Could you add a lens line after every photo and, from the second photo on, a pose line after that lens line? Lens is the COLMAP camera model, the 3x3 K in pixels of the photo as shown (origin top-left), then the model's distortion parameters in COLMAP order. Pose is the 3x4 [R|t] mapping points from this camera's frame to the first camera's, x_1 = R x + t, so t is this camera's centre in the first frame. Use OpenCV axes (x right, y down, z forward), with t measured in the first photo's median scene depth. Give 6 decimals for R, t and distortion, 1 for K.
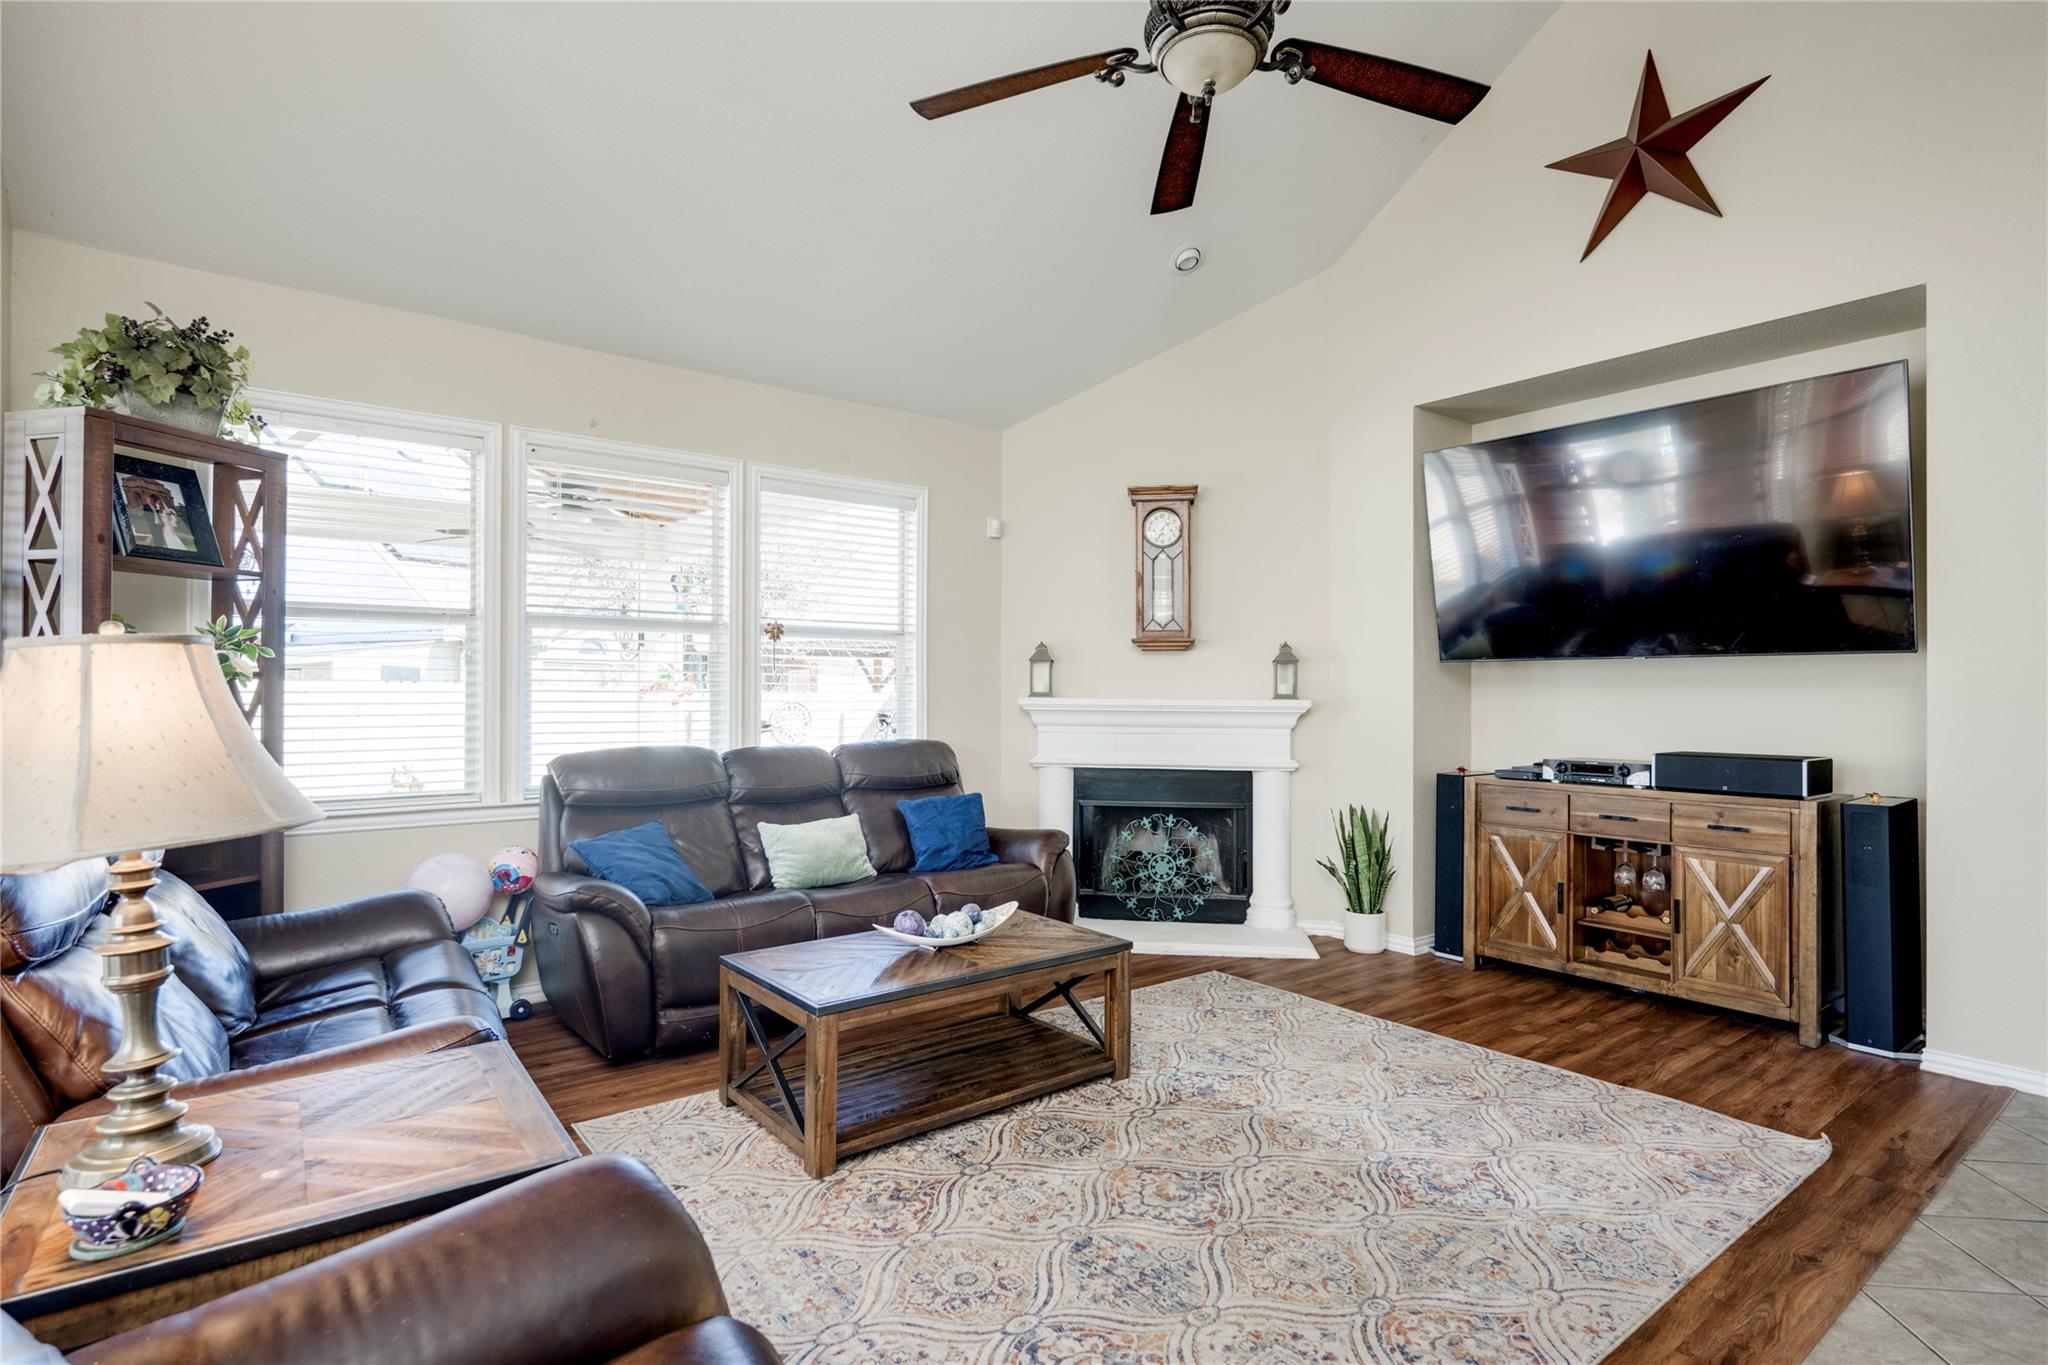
lens RADIAL K [[1007.6, 0, 1024.0], [0, 1007.6, 682.5], [0, 0, 1]] dist [0.002607, 0.000506]
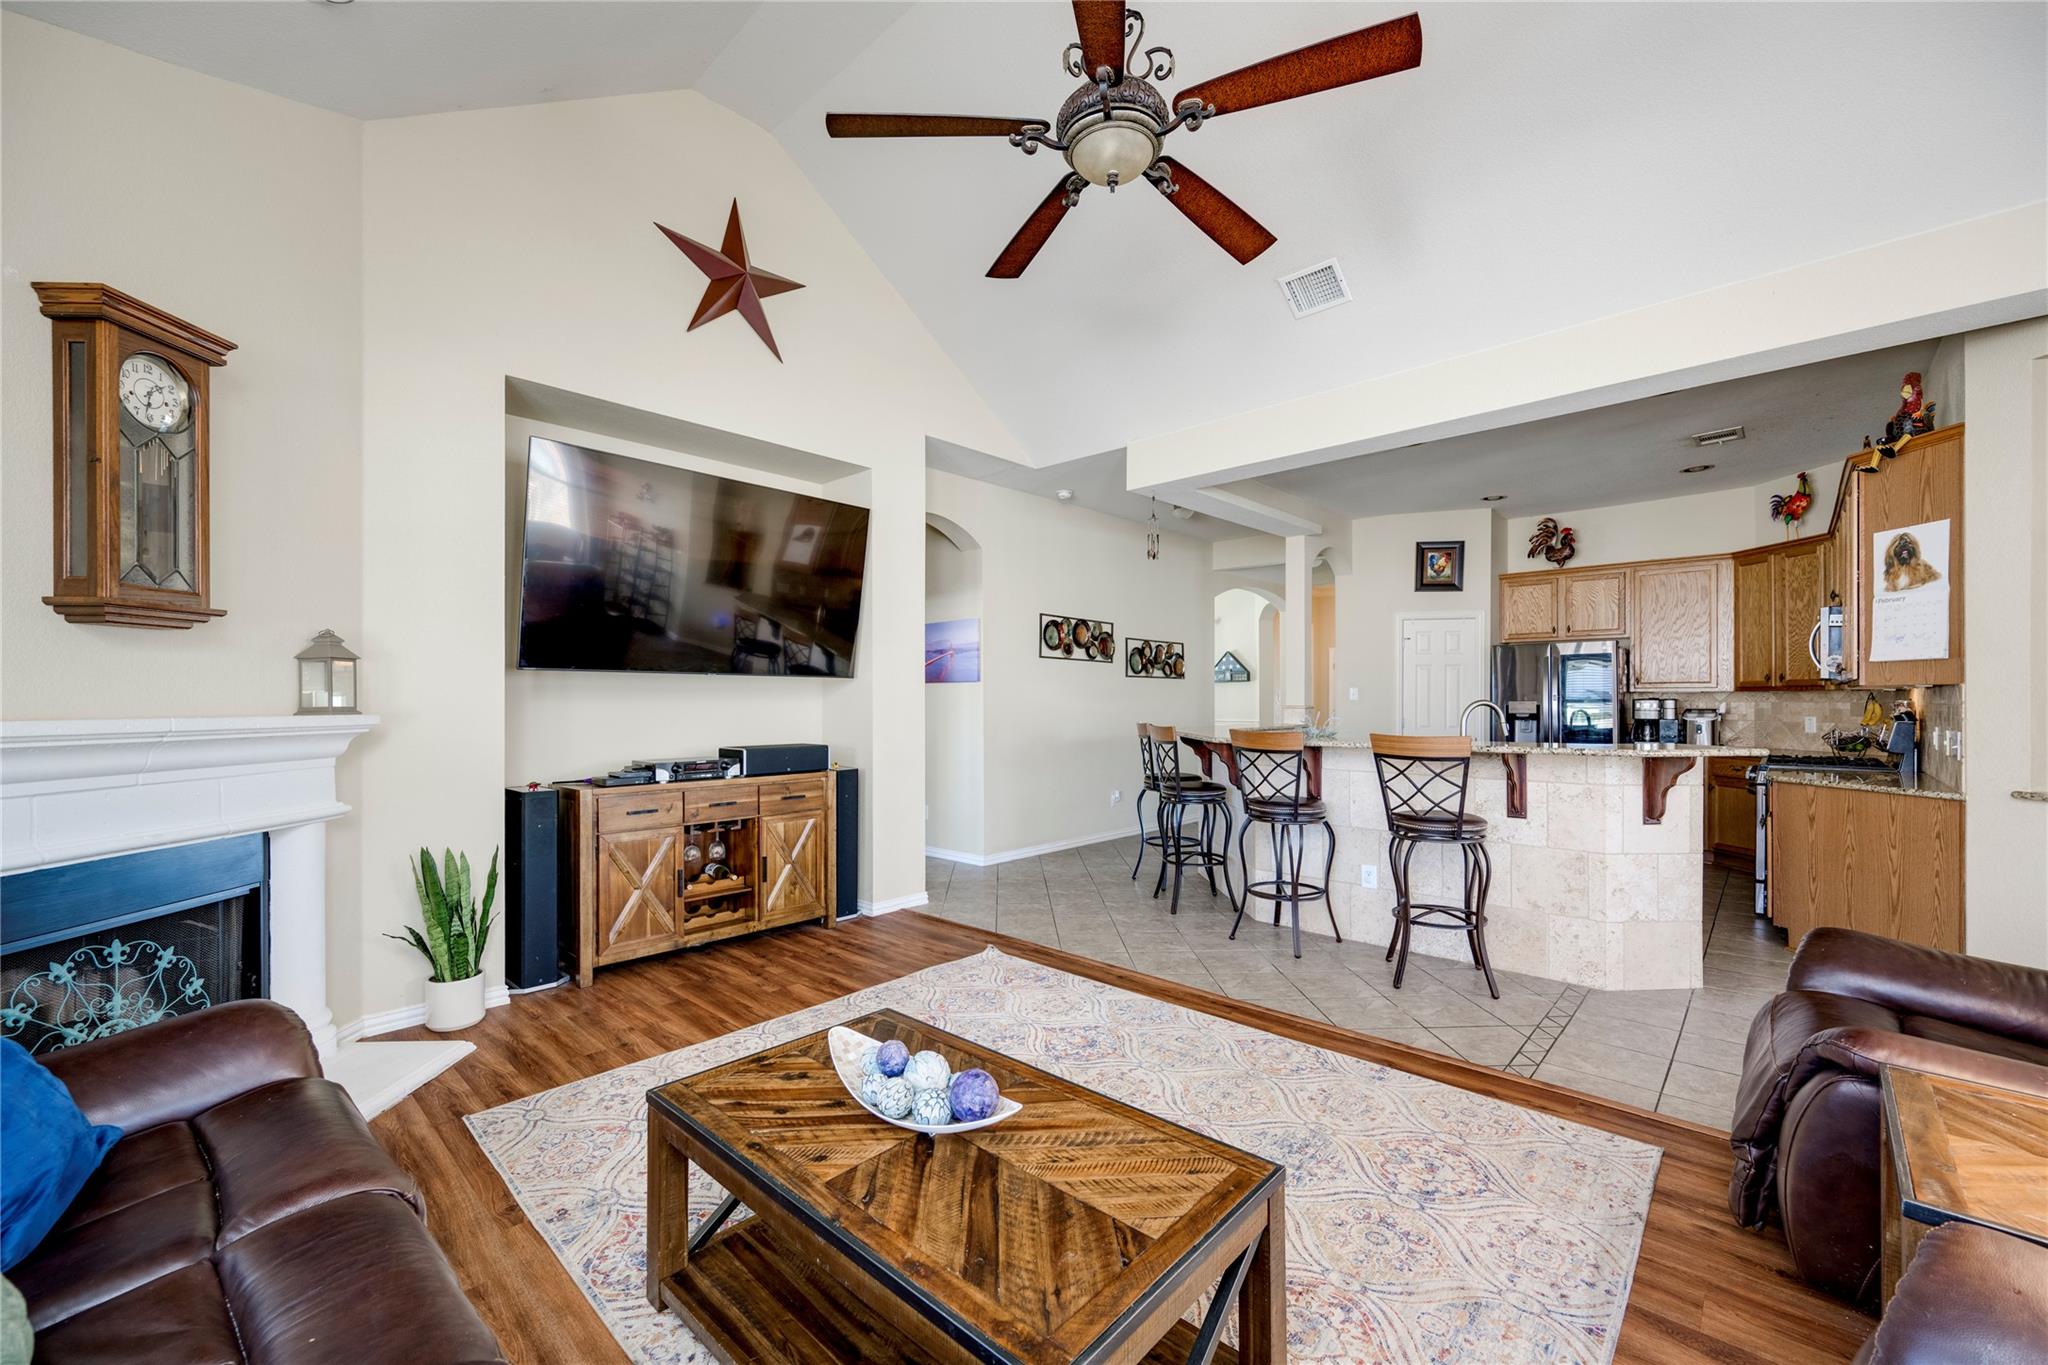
lens RADIAL K [[823.1, 0, 1023.9], [0, 823.1, 695.4], [0, 0, 1]] dist [-0.001192, 0.000615]
pose [[-0.159713, 0.001996, 0.987162, -0.444454], [-0.009440, 0.999949, -0.003549, 0.001627], [-0.987118, -0.009886, -0.159686, 0.767254]]
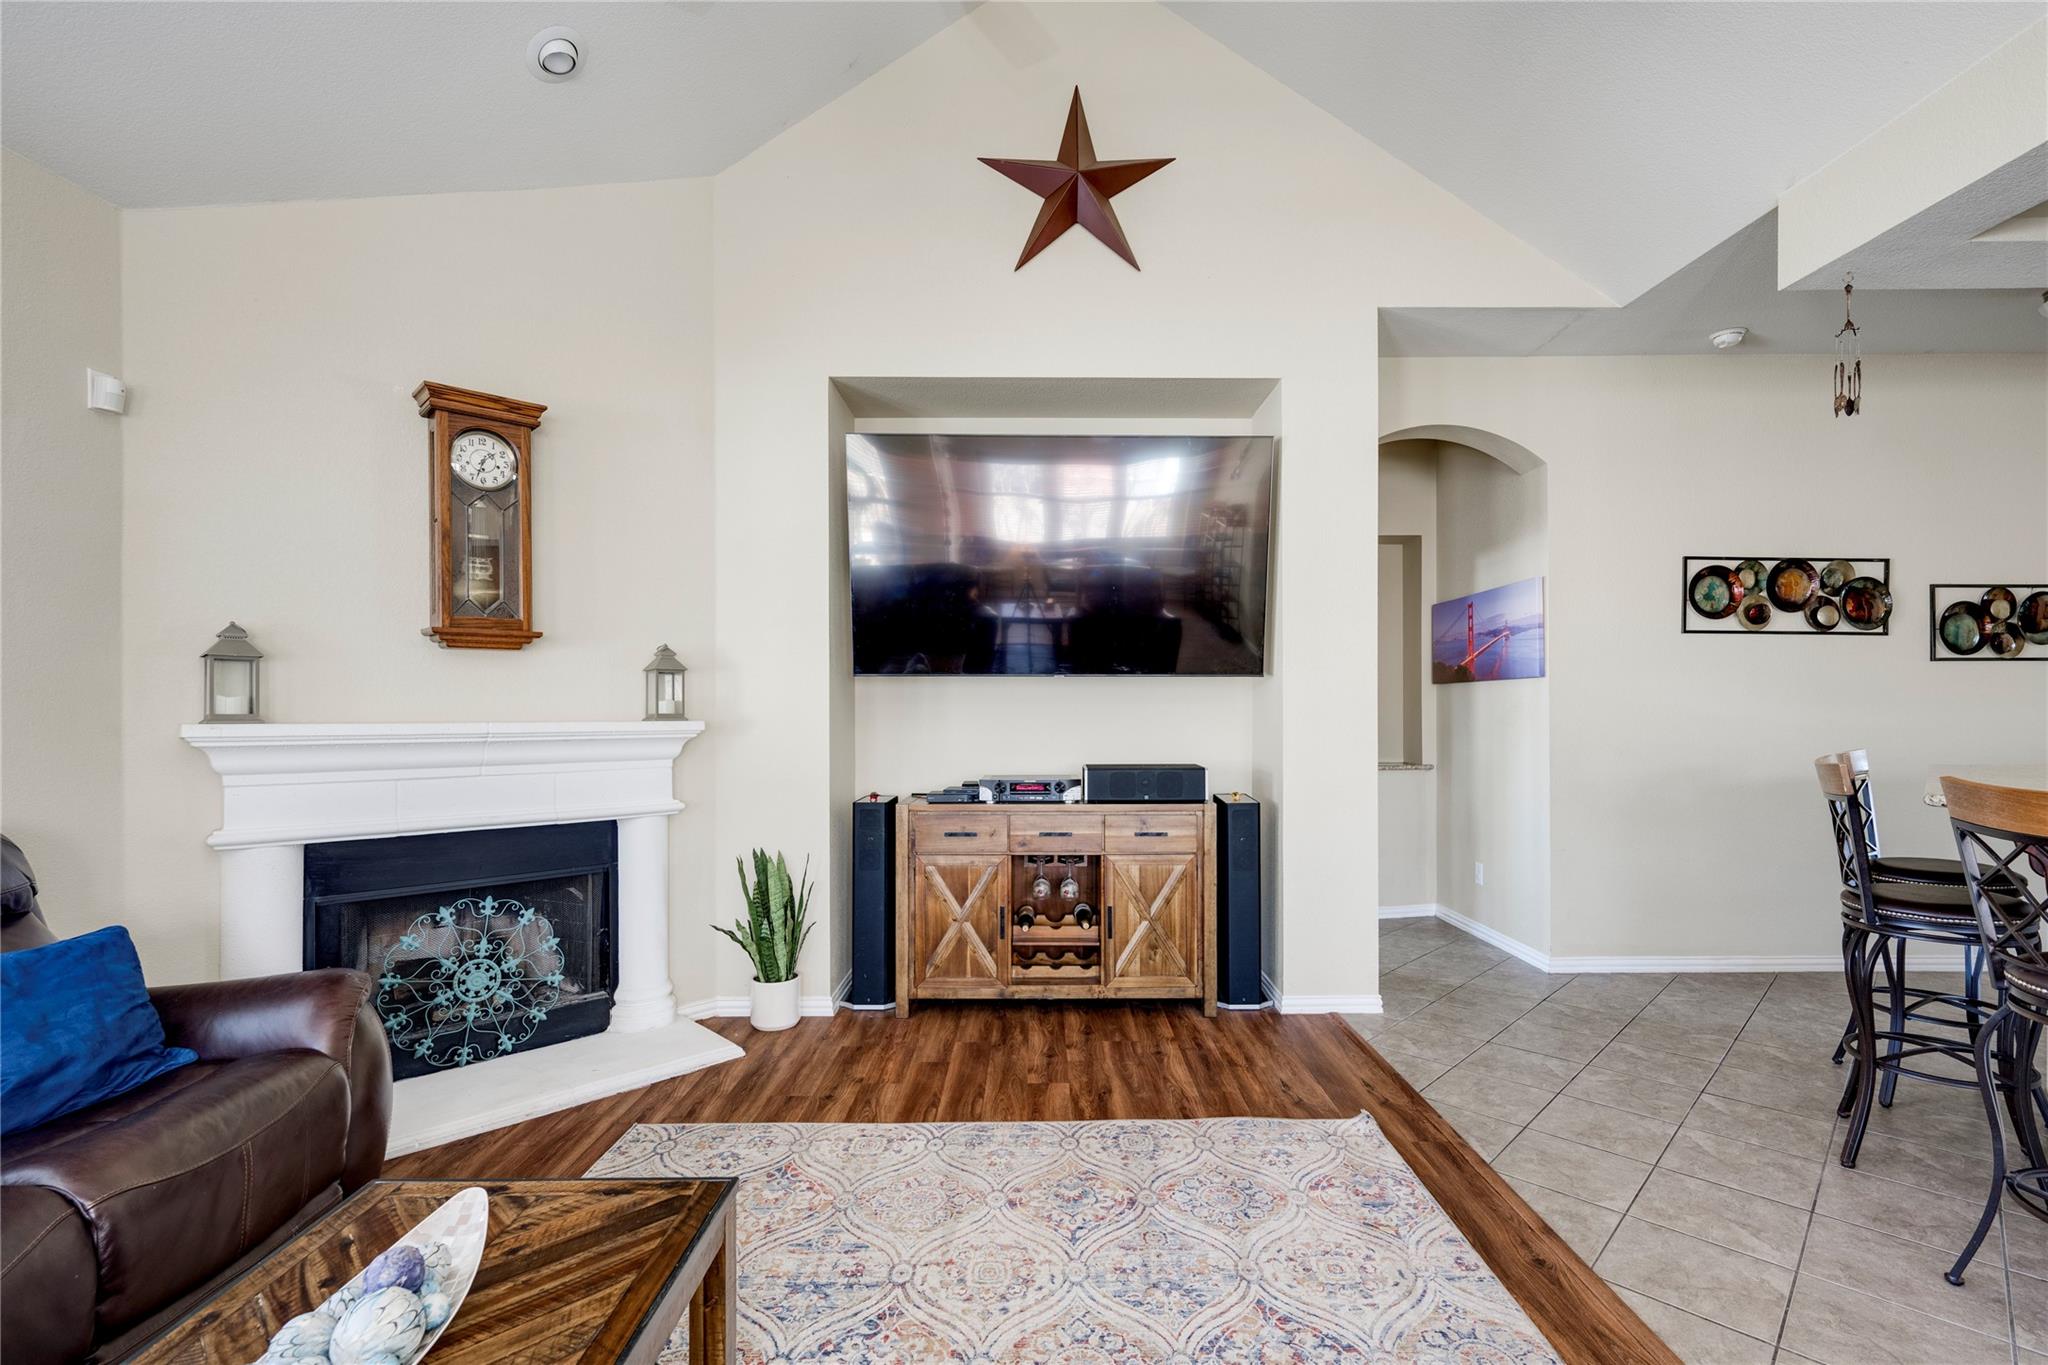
lens RADIAL K [[915.2, 0, 1038.9], [0, 915.2, 705.3], [0, 0, 1]] dist [0.000876, 0.000134]
pose [[0.609826, -0.002794, 0.792530, -0.140819], [-0.003838, 0.999972, 0.006478, -0.000376], [-0.792526, -0.006992, 0.609798, 0.438448]]
